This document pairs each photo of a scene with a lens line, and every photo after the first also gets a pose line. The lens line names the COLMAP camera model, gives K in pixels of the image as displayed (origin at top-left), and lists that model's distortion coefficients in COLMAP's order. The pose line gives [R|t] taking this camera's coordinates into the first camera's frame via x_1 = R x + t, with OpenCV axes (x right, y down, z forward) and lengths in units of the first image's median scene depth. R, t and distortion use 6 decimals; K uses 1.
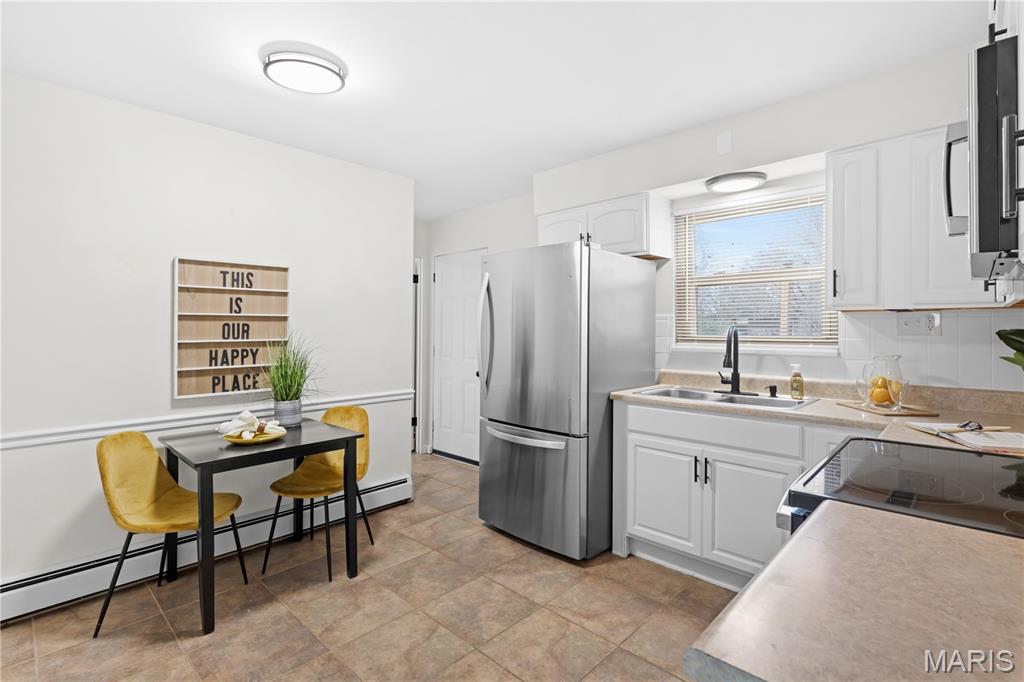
lens RADIAL K [[473.6, 0, 506.7], [0, 473.6, 324.3], [0, 0, 1]] dist [0.003847, -0.000238]
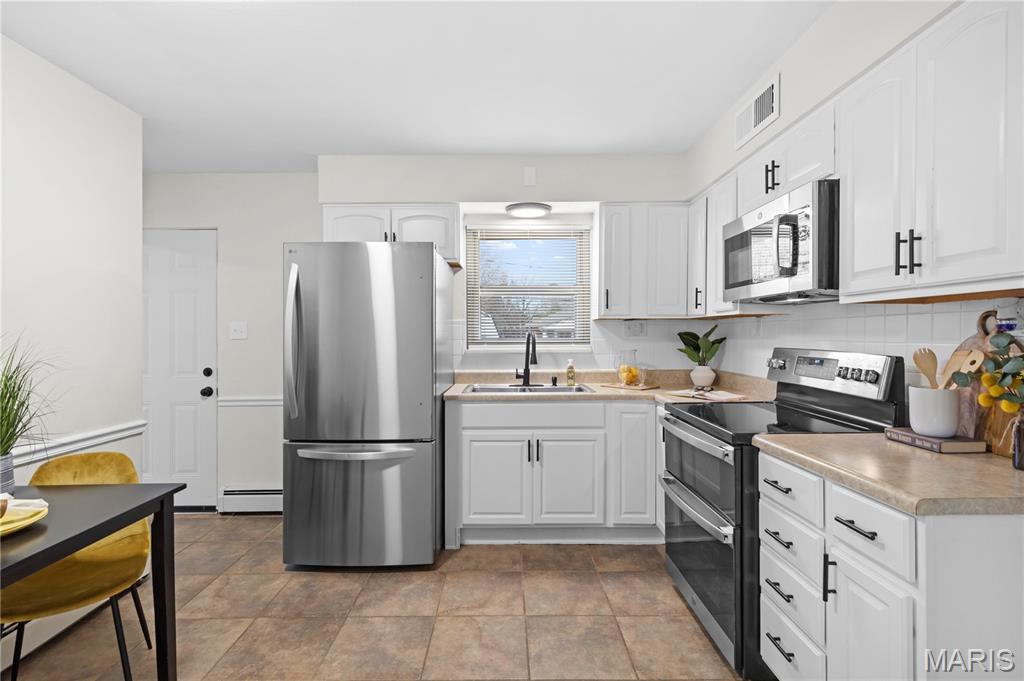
lens RADIAL K [[485.1, 0, 508.3], [0, 485.1, 337.2], [0, 0, 1]] dist [0.009155, -0.002795]
pose [[0.718105, -0.006058, 0.695909, -0.431966], [-0.004921, 0.999893, 0.013782, 0.005626], [-0.695918, -0.013322, 0.717998, 0.157708]]
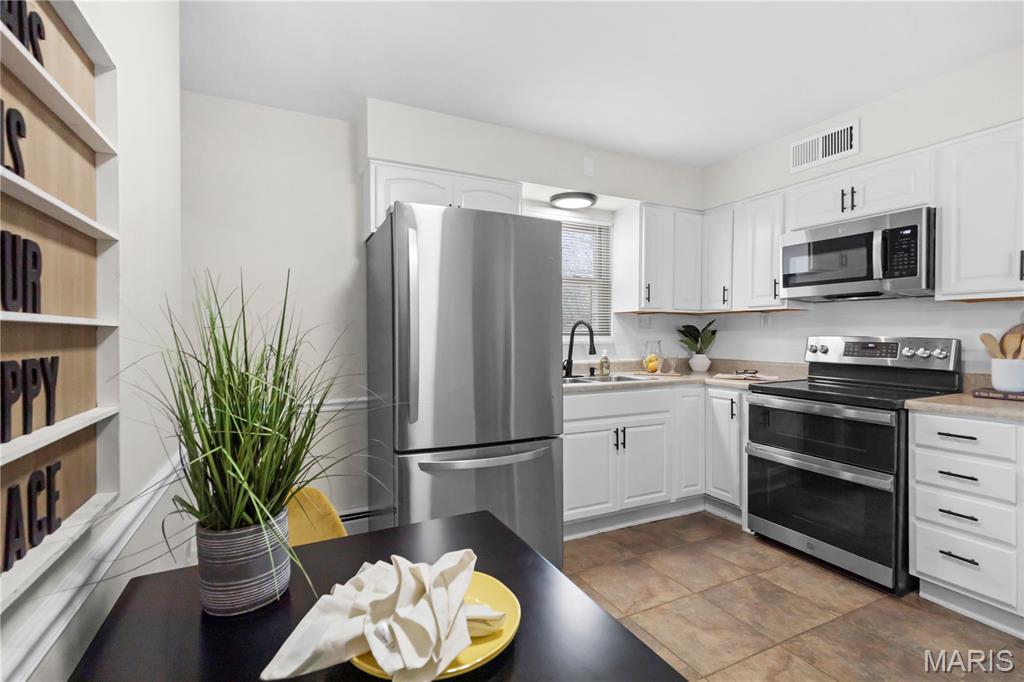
lens RADIAL K [[473.6, 0, 525.9], [0, 473.6, 339.6], [0, 0, 1]] dist [0.003847, -0.000238]
pose [[0.327680, -0.008244, 0.944753, -0.726084], [-0.014090, 0.999808, 0.013611, 0.038654], [-0.944684, -0.017772, 0.327501, 0.755090]]
